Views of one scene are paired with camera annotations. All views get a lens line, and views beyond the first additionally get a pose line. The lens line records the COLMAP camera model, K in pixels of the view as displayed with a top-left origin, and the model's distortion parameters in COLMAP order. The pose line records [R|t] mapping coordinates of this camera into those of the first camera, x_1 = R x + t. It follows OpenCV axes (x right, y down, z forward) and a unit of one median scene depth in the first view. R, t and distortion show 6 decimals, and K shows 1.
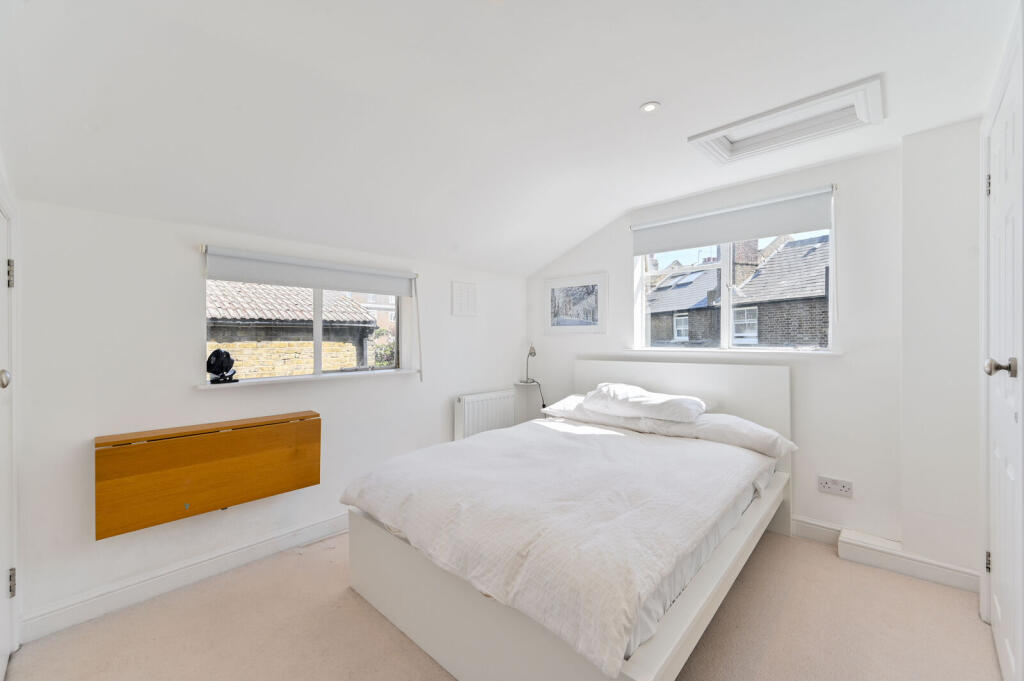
lens RADIAL K [[409.8, 0, 514.3], [0, 409.8, 338.0], [0, 0, 1]] dist [0.000362, 0.000031]
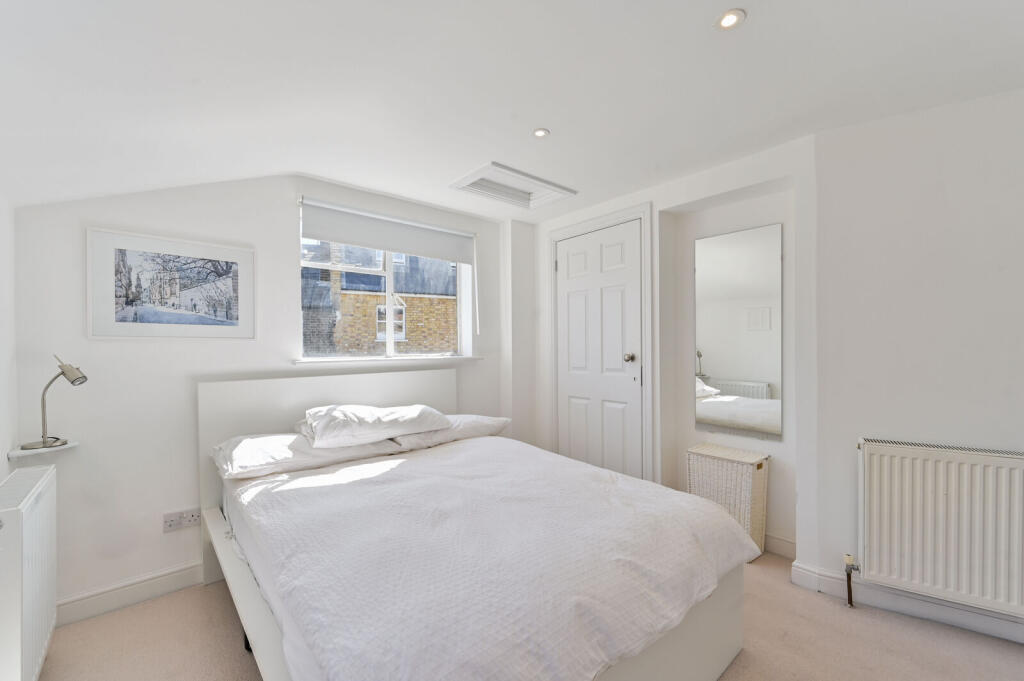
lens RADIAL K [[409.8, 0, 540.0], [0, 409.8, 350.6], [0, 0, 1]] dist [0.000362, 0.000031]
pose [[0.094394, -0.010088, 0.995484, -0.389382], [0.003478, 0.999946, 0.009803, 0.002983], [-0.995529, 0.002537, 0.094424, 0.459772]]
